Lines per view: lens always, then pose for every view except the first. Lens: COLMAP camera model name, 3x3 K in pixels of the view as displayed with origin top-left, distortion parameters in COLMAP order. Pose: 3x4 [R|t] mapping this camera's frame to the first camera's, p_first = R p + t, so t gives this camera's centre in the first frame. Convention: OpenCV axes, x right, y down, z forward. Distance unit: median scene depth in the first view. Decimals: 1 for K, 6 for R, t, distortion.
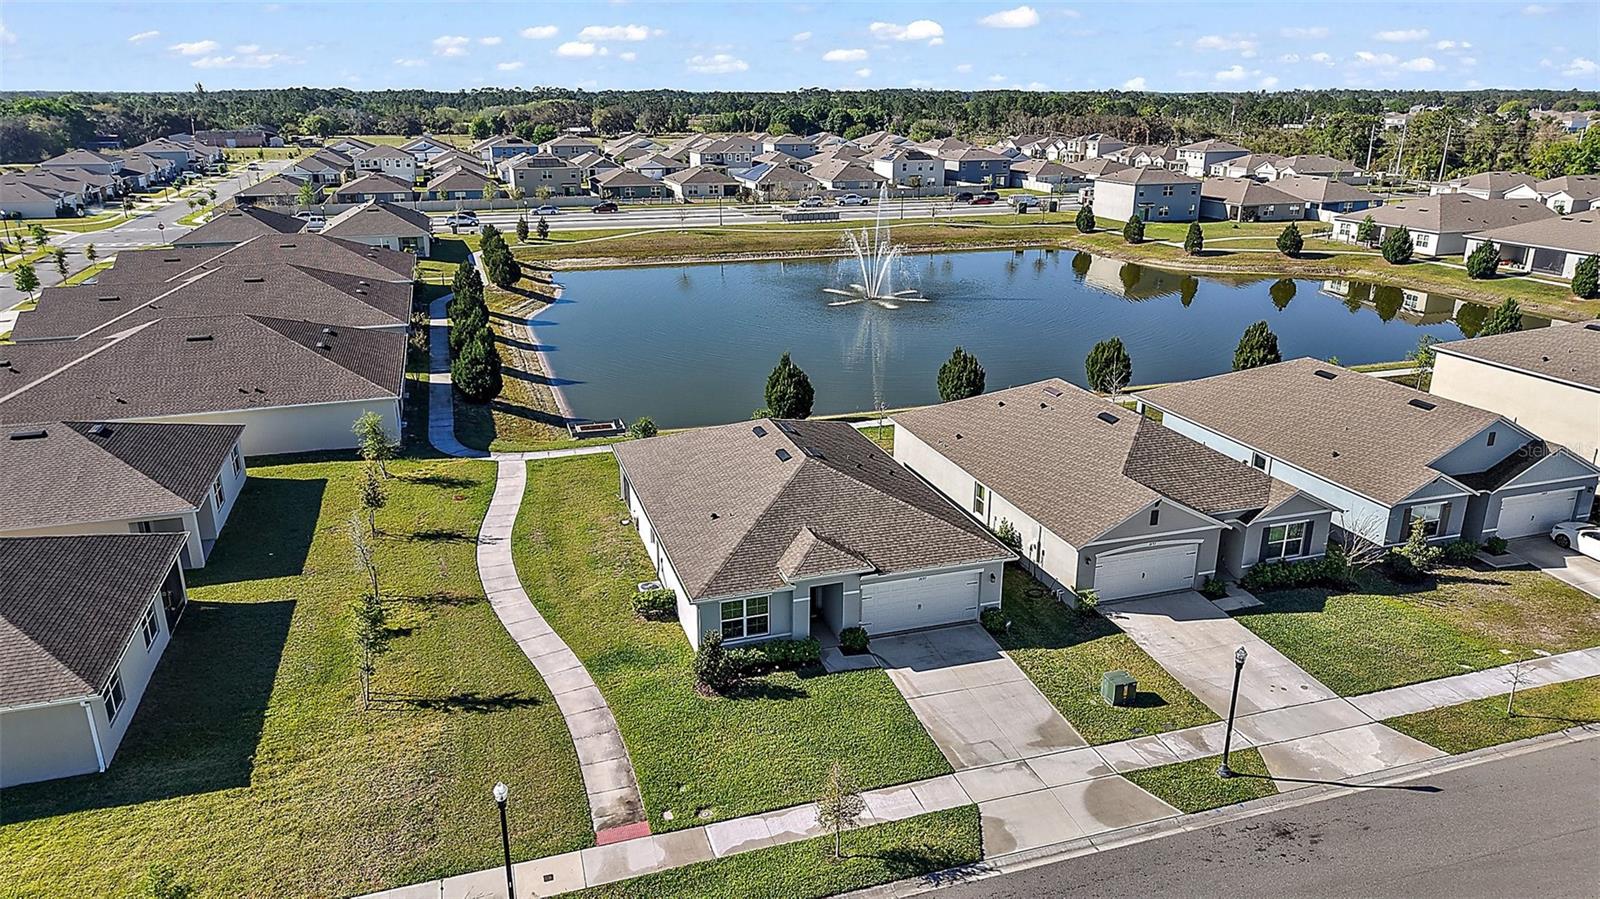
lens RADIAL K [[1069.4, 0, 800.2], [0, 1069.4, 450.4], [0, 0, 1]] dist [0.001692, -0.012991]
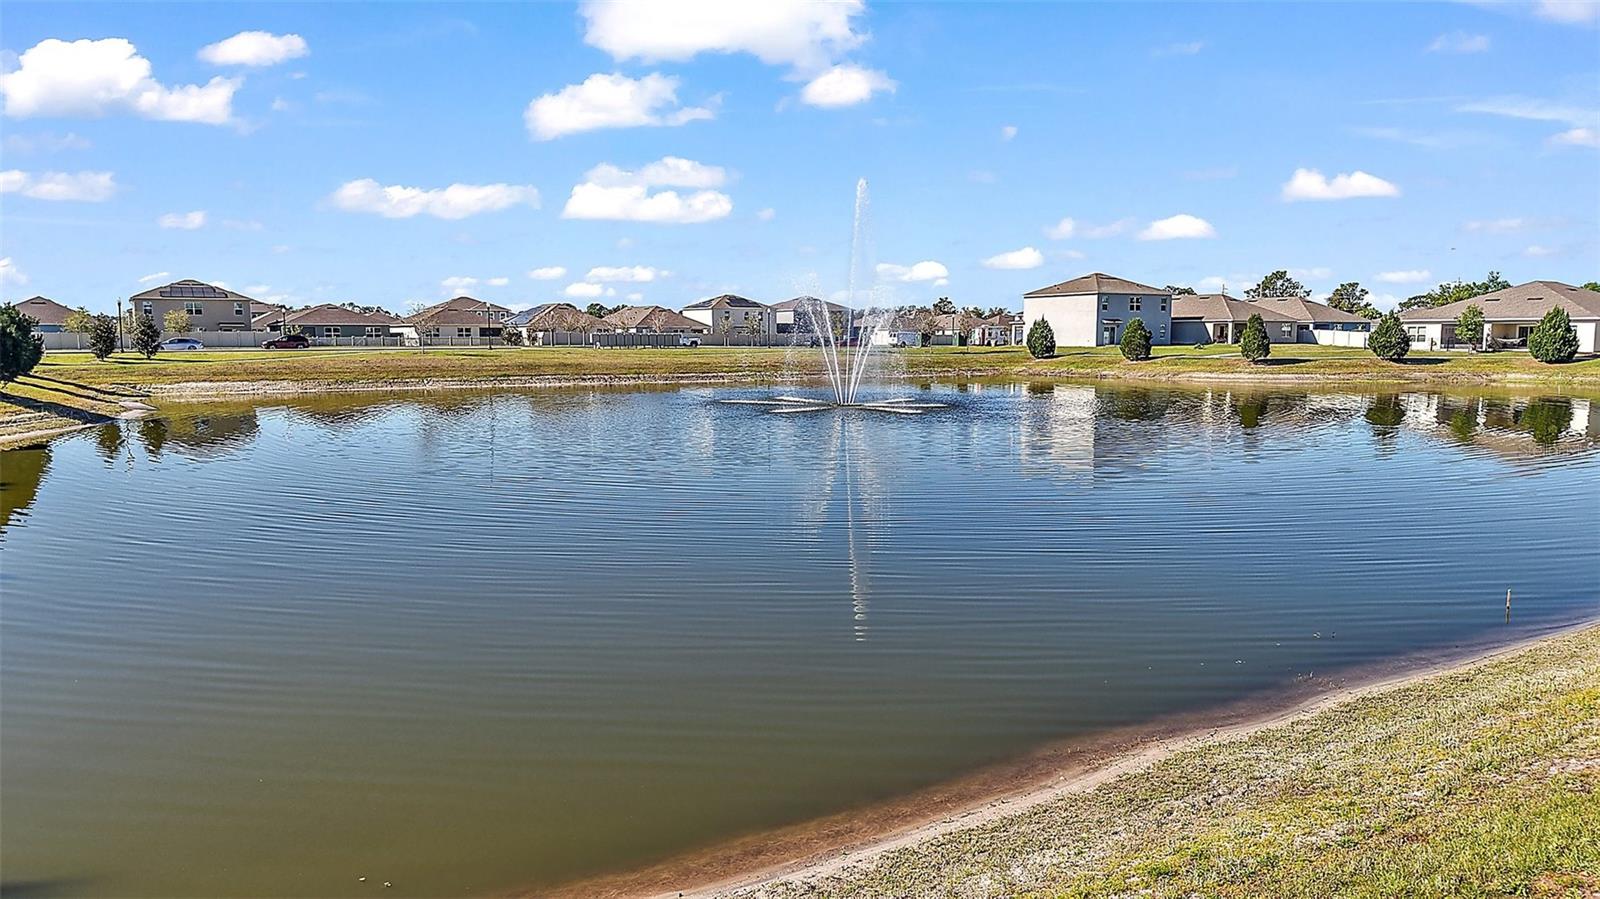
lens RADIAL K [[1069.4, 0, 803.7], [0, 1069.4, 450.1], [0, 0, 1]] dist [0.001692, -0.012991]
pose [[0.969151, -0.025788, 0.245117, -0.050134], [0.077956, 0.975527, -0.205595, -0.017032], [-0.233816, 0.218361, 0.947443, 0.396794]]
